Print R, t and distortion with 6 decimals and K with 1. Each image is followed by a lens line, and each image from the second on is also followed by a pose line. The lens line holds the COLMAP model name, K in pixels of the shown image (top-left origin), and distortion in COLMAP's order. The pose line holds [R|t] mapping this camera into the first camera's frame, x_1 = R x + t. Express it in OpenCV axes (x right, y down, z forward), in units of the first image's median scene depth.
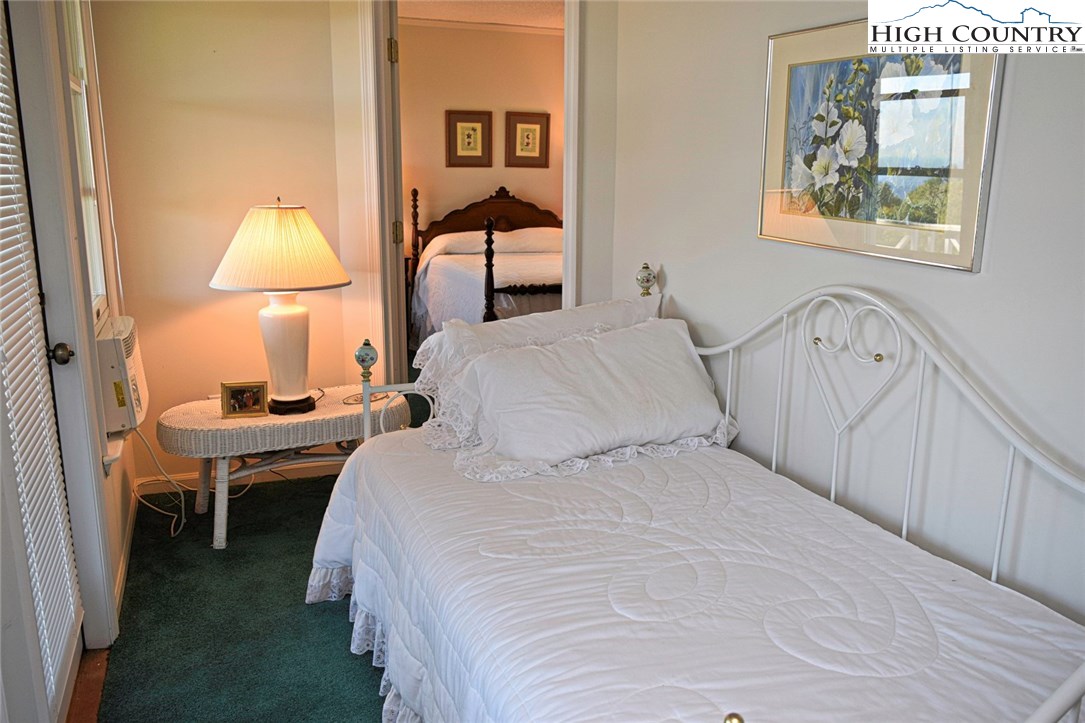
lens RADIAL K [[849.7, 0, 541.9], [0, 849.7, 359.4], [0, 0, 1]] dist [-0.024325, 0.004945]
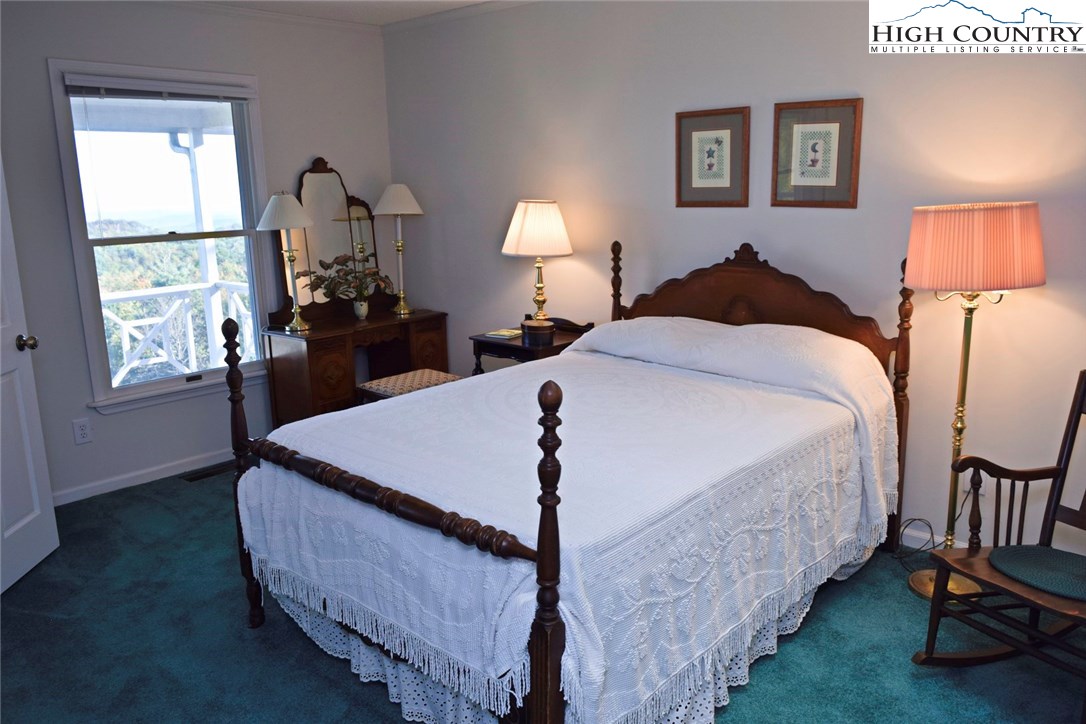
lens RADIAL K [[850.5, 0, 543.0], [0, 850.5, 359.9], [0, 0, 1]] dist [-0.024325, 0.004945]
pose [[0.440535, 0.166892, -0.882086, 0.393011], [-0.174968, 0.979687, 0.097975, -0.161766], [0.880520, 0.111176, 0.460787, 0.646457]]
